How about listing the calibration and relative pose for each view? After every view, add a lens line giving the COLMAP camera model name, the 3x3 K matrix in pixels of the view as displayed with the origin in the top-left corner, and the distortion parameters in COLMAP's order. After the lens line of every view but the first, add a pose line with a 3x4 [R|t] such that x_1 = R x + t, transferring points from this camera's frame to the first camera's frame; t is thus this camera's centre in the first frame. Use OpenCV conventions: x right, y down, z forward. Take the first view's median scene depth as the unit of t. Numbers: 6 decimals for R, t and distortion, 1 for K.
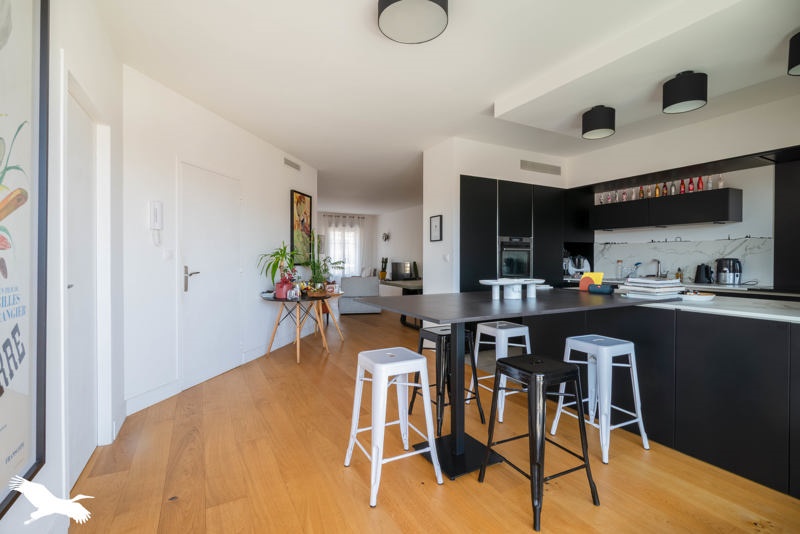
lens RADIAL K [[368.2, 0, 403.1], [0, 368.2, 263.3], [0, 0, 1]] dist [0.000623, 0.000769]
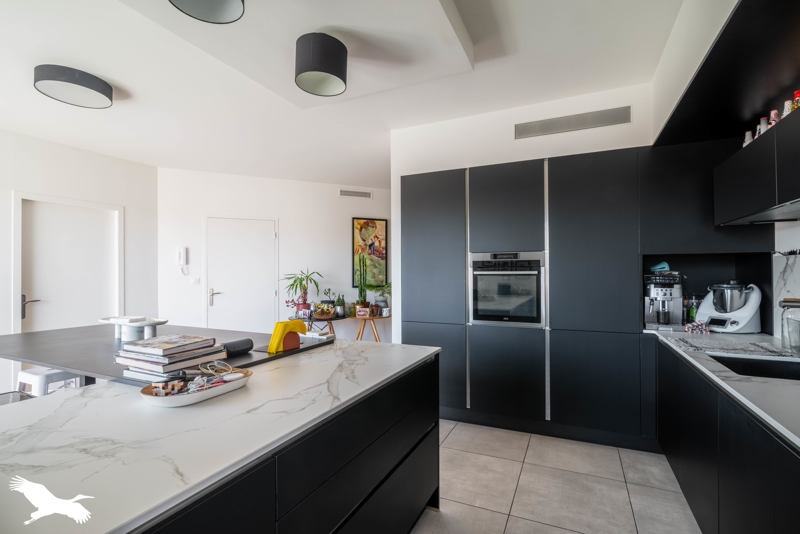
lens RADIAL K [[368.2, 0, 402.0], [0, 368.2, 268.4], [0, 0, 1]] dist [0.000623, 0.000769]
pose [[0.611769, -0.012786, -0.790933, 0.679866], [-0.005868, 0.999769, -0.020700, -0.030402], [0.791015, 0.017305, 0.611552, 0.484635]]
